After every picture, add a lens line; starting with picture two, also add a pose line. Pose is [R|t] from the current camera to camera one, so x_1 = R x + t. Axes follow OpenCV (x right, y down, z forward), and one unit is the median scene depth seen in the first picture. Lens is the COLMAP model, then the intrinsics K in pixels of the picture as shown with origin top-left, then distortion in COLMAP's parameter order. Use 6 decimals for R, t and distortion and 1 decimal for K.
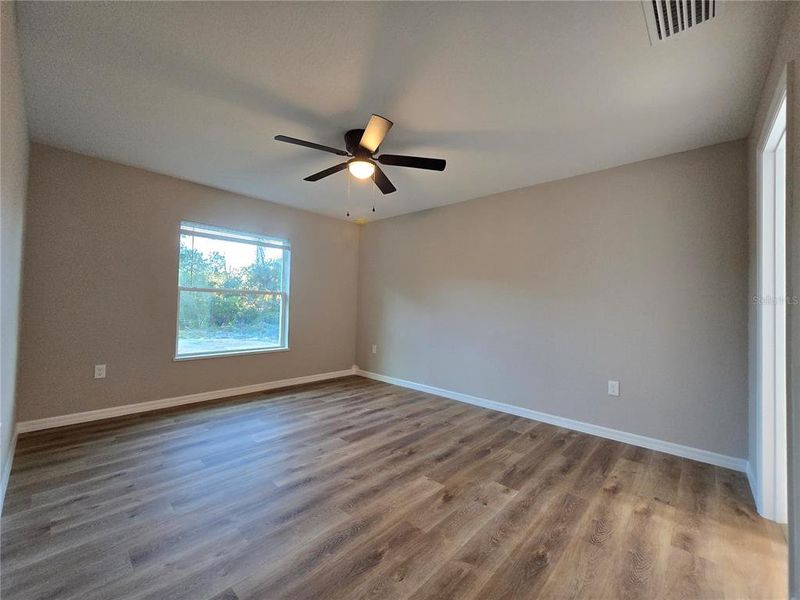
lens RADIAL K [[328.2, 0, 399.2], [0, 328.2, 300.9], [0, 0, 1]] dist [-0.005551, 0.001108]
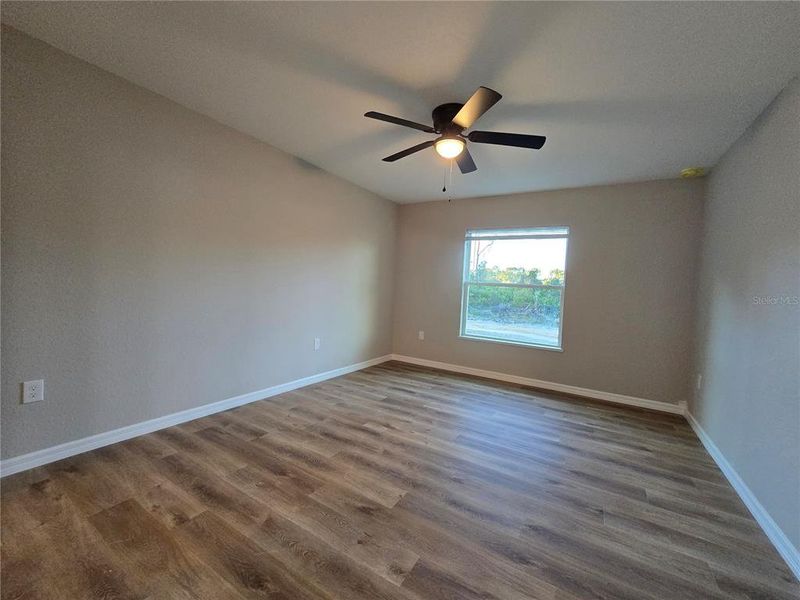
lens RADIAL K [[328.2, 0, 400.7], [0, 328.2, 301.2], [0, 0, 1]] dist [-0.005551, 0.001108]
pose [[0.208505, 0.035043, -0.977393, 0.912529], [-0.036731, 0.998933, 0.027980, 0.011055], [0.977331, 0.030066, 0.209570, 0.804523]]
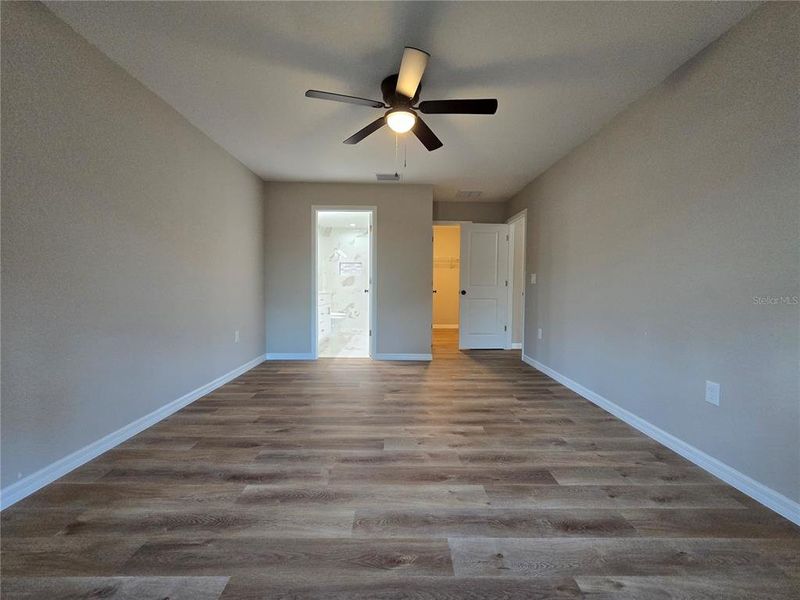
lens RADIAL K [[328.2, 0, 398.2], [0, 328.2, 299.9], [0, 0, 1]] dist [-0.005551, 0.001108]
pose [[-0.684550, -0.064478, 0.726109, -0.944642], [-0.033103, 0.997803, 0.057396, 0.041870], [-0.728214, 0.015253, -0.685180, 1.921739]]
